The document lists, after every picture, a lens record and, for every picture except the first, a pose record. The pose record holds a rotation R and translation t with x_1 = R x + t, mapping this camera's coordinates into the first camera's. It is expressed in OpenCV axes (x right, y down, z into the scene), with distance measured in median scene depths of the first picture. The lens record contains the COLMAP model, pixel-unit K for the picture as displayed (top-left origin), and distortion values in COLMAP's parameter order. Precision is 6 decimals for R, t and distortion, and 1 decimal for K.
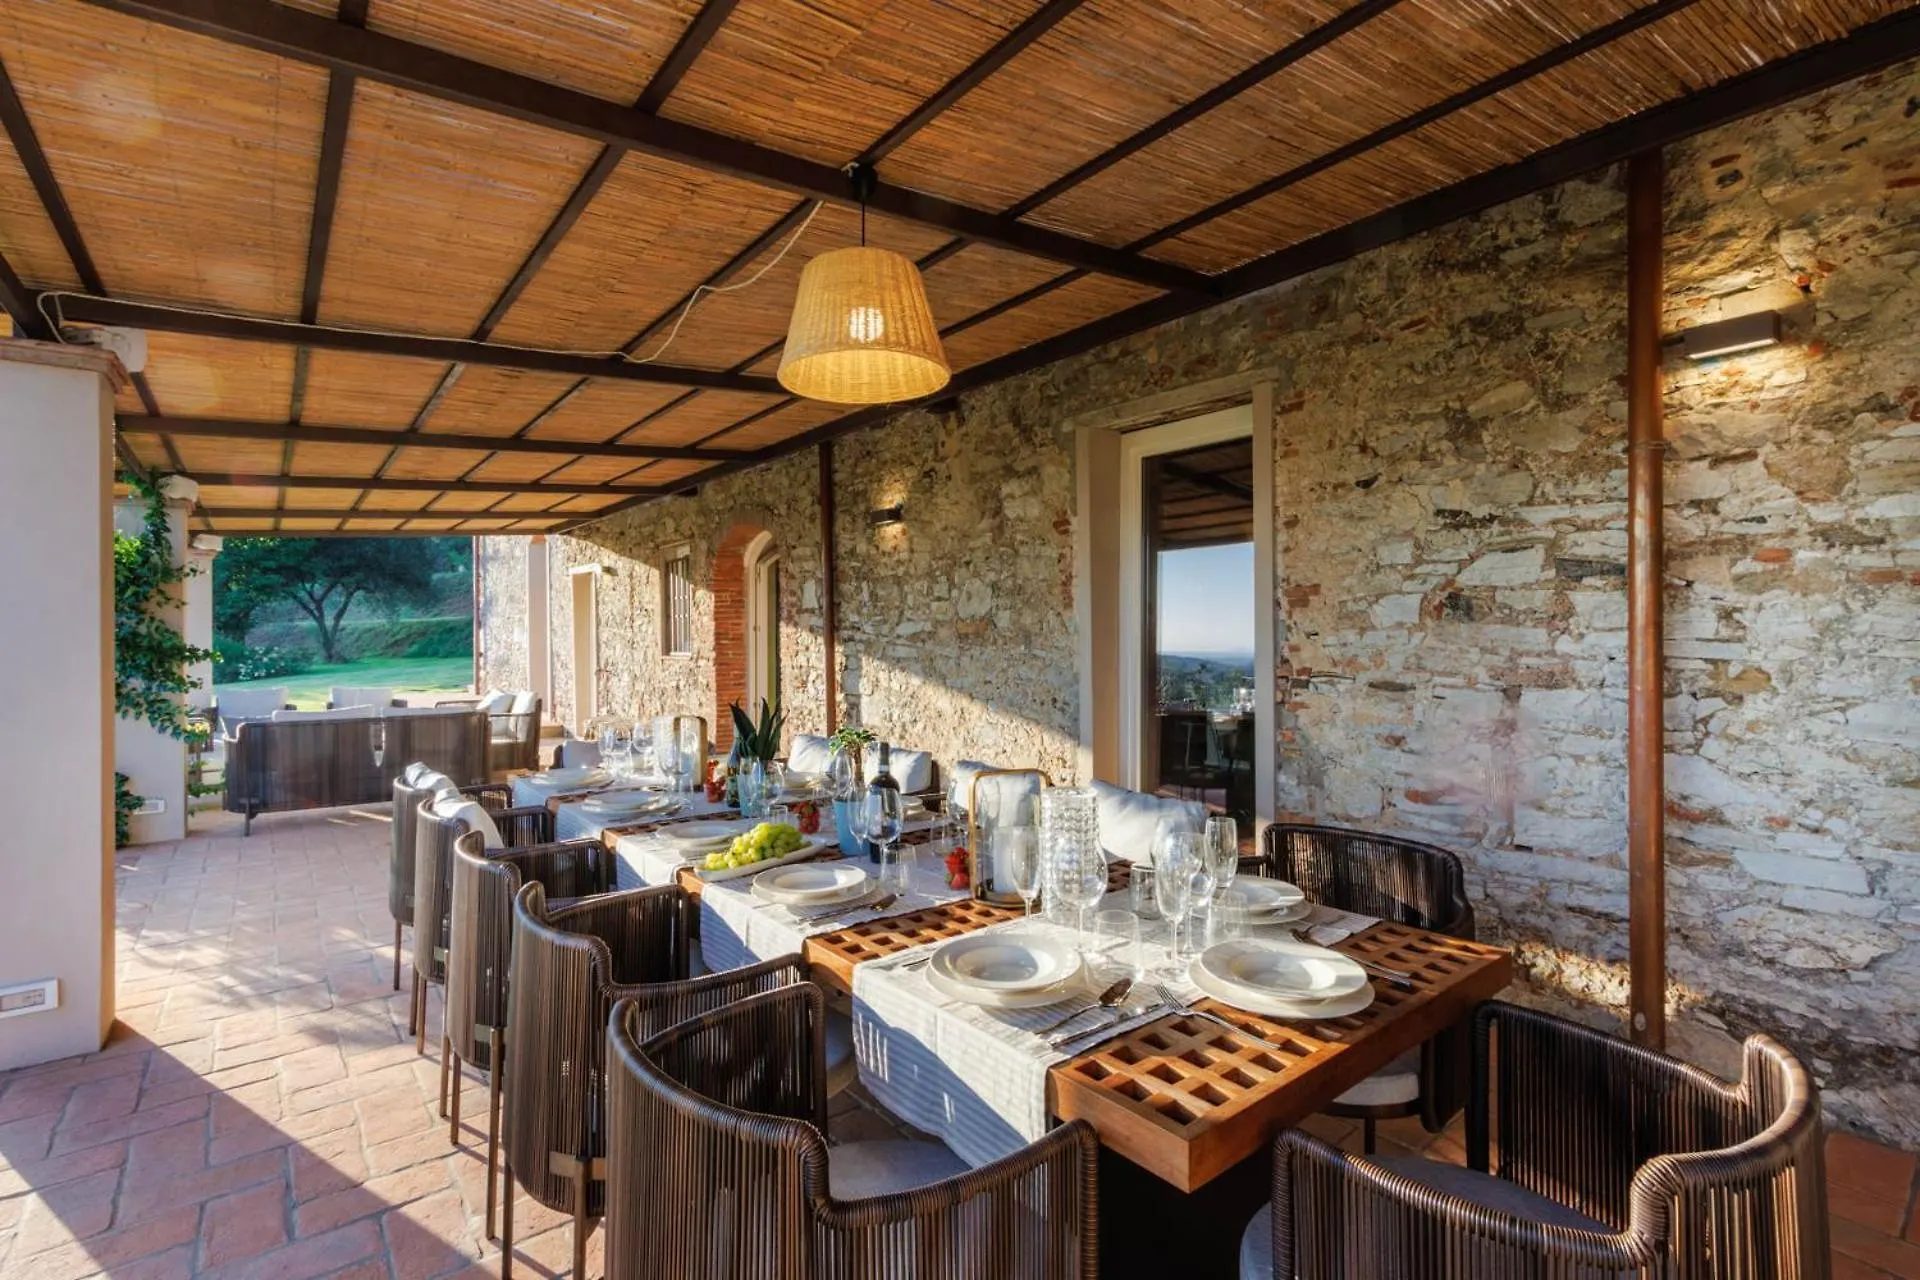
lens RADIAL K [[931.0, 0, 957.8], [0, 931.0, 642.4], [0, 0, 1]] dist [-0.012951, 0.003926]
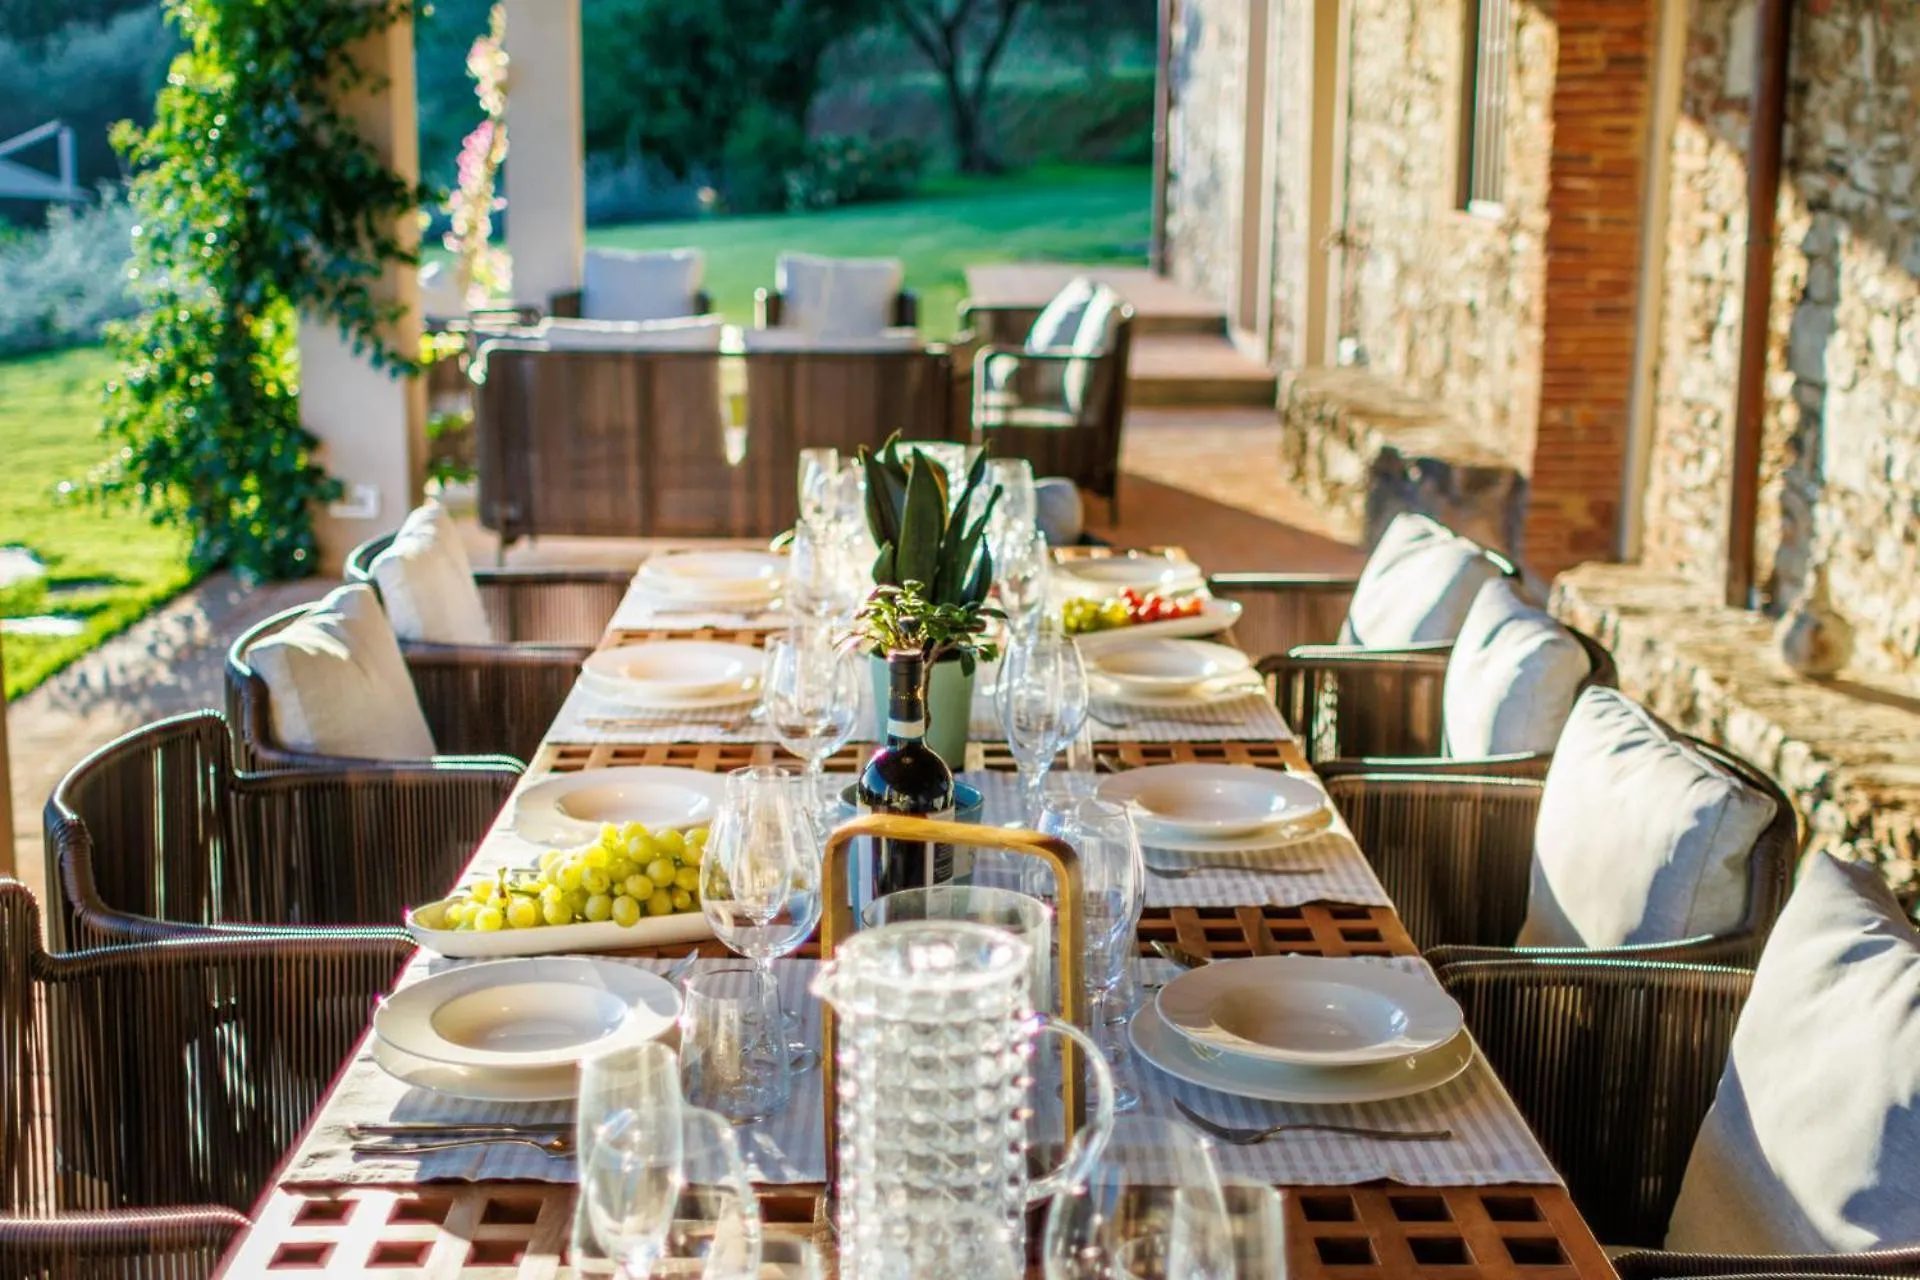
lens RADIAL K [[2551.4, 0, 959.9], [0, 2551.4, 639.5], [0, 0, 1]] dist [0.031582, 0.000000]
pose [[0.769906, 0.142665, -0.622006, 0.216849], [-0.010747, 0.977451, 0.210888, -0.038553], [0.638066, -0.155679, 0.754079, 0.142515]]
